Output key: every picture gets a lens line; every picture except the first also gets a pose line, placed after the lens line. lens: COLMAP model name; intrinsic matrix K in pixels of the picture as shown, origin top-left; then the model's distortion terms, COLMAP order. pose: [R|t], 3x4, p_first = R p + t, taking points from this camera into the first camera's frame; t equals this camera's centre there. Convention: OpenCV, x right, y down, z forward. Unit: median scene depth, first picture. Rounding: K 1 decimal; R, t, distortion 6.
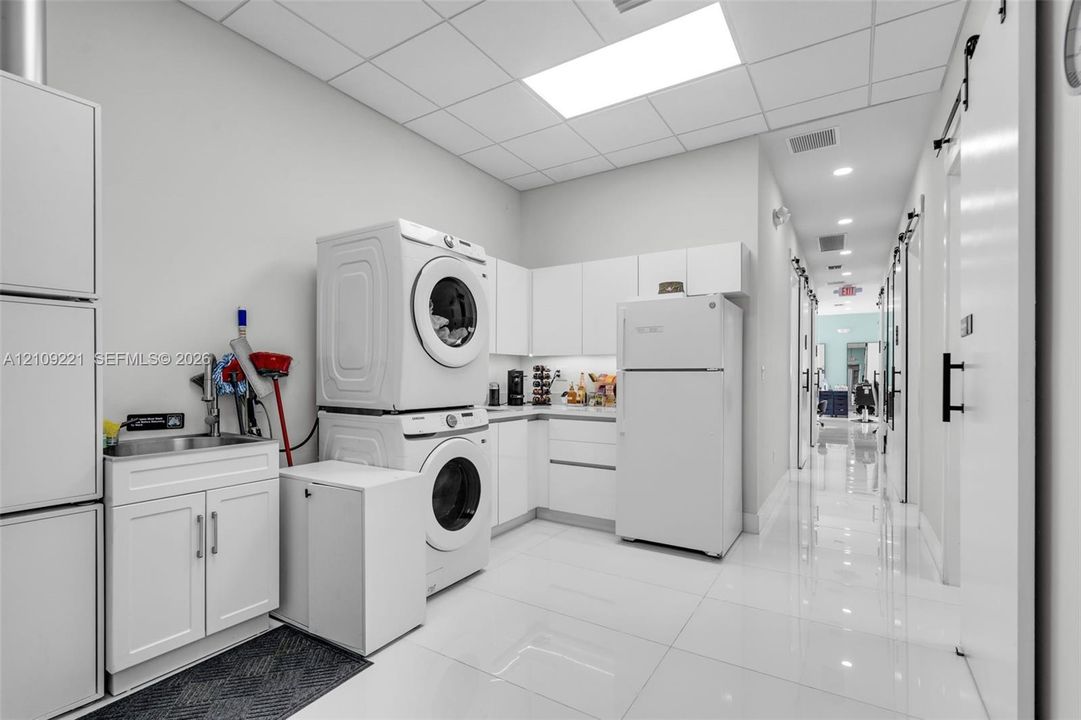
lens RADIAL K [[484.9, 0, 542.3], [0, 484.9, 373.7], [0, 0, 1]] dist [0.000908, 0.000142]
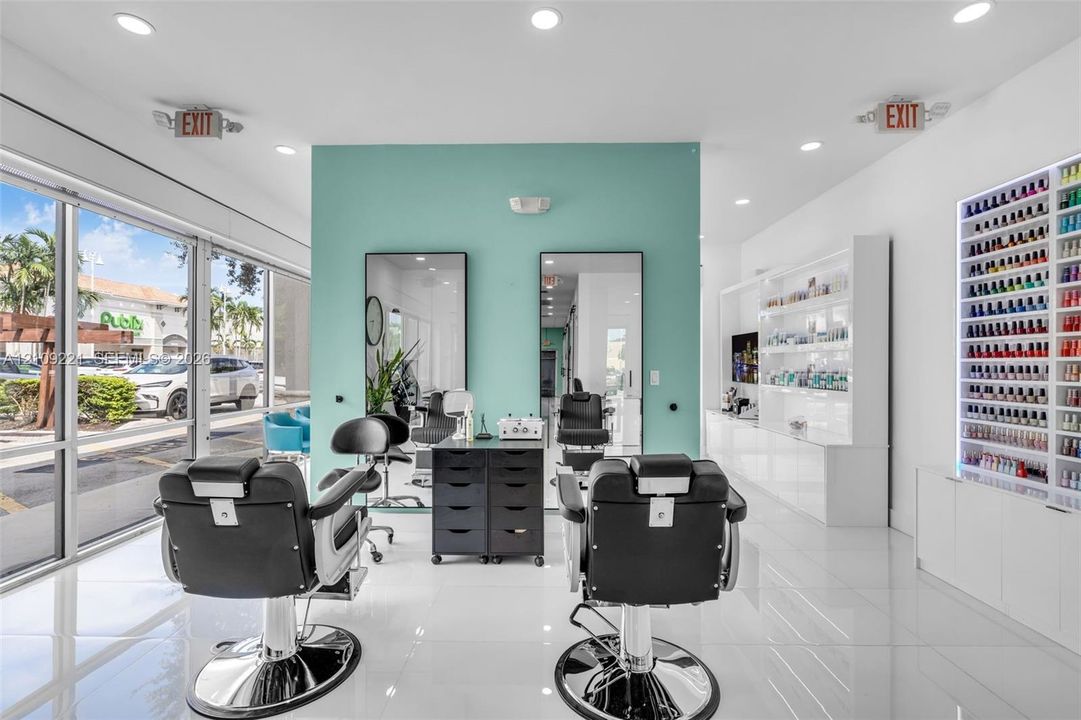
lens RADIAL K [[495.0, 0, 534.3], [0, 495.0, 364.9], [0, 0, 1]] dist [0.002010, 0.000942]
pose [[0.853385, -0.003597, 0.521269, 0.588667], [0.001977, 0.999991, 0.003665, -0.004473], [-0.521278, -0.002098, 0.853384, 0.935484]]
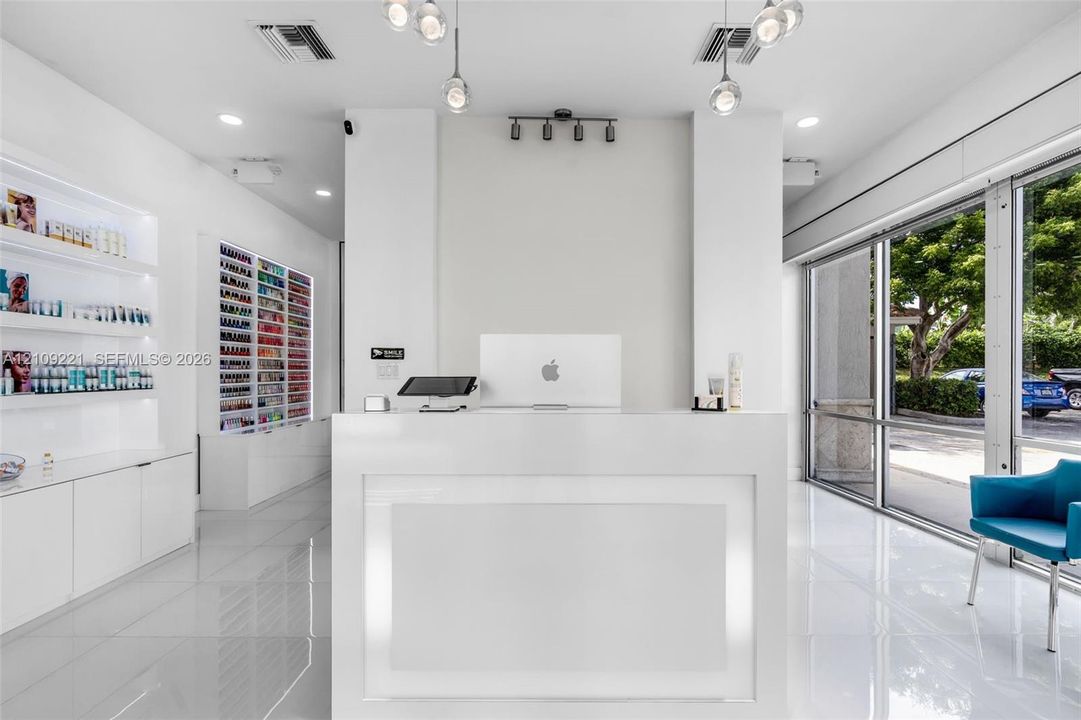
lens RADIAL K [[484.9, 0, 542.3], [0, 484.9, 373.7], [0, 0, 1]] dist [0.000908, 0.000142]
pose [[-0.846357, -0.002122, -0.532612, 0.675964], [-0.005061, 0.999979, 0.004059, -0.001989], [0.532592, 0.006131, -0.846350, 1.079901]]
